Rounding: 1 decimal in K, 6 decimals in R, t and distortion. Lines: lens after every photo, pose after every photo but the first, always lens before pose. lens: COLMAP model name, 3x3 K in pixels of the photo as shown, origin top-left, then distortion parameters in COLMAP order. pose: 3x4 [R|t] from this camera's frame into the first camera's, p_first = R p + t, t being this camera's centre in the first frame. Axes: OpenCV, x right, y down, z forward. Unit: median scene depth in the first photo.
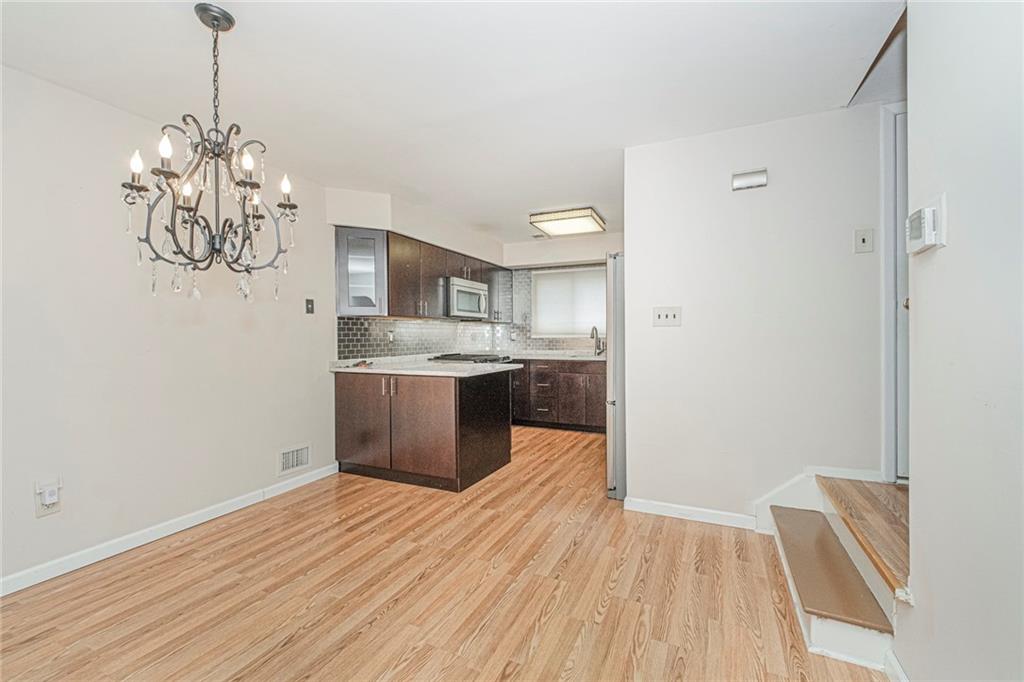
lens RADIAL K [[429.5, 0, 512.0], [0, 429.5, 341.0], [0, 0, 1]] dist [0.002935, -0.000075]
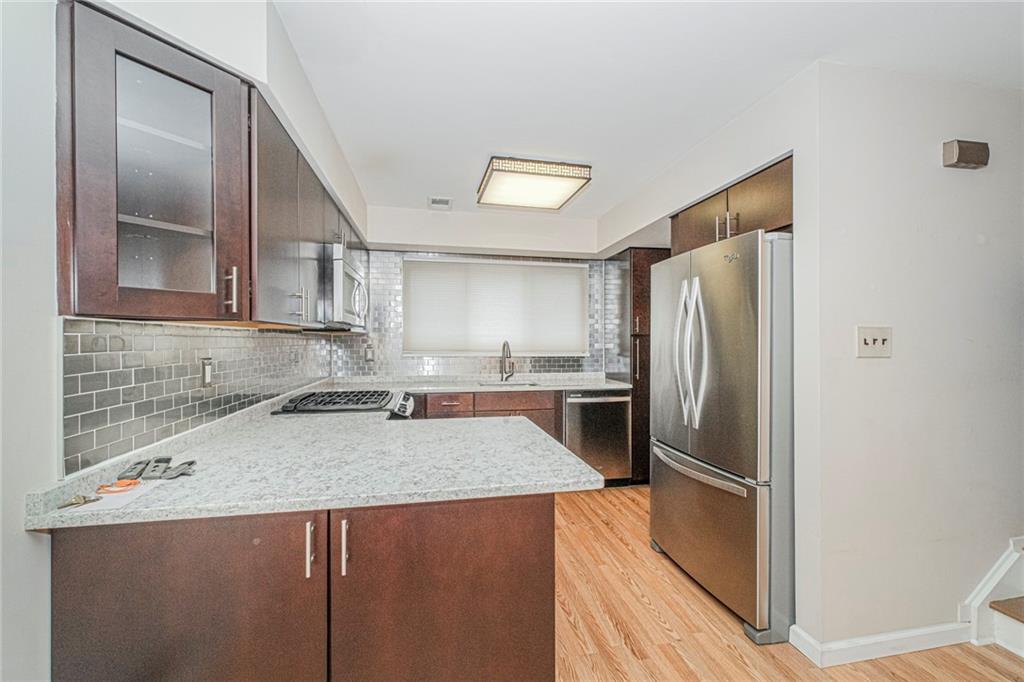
lens RADIAL K [[424.0, 0, 512.0], [0, 424.0, 341.0], [0, 0, 1]] dist [0.000574, 0.000090]
pose [[0.805146, 0.005689, 0.593049, -0.419778], [0.002611, 0.999910, -0.013137, -0.048181], [-0.593071, 0.012126, 0.805059, 0.770118]]
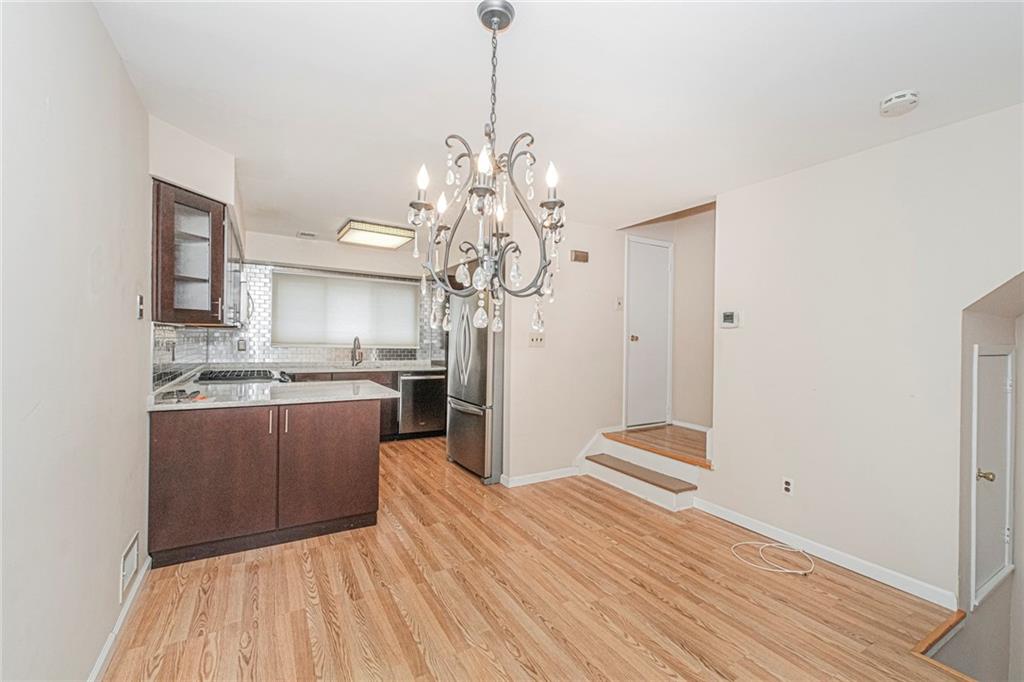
lens RADIAL K [[429.5, 0, 512.0], [0, 429.5, 341.0], [0, 0, 1]] dist [0.002935, -0.000075]
pose [[0.562738, 0.012819, 0.826536, -0.793300], [-0.010286, 0.999911, -0.008505, -0.038006], [-0.826572, -0.003716, 0.562819, 0.266484]]
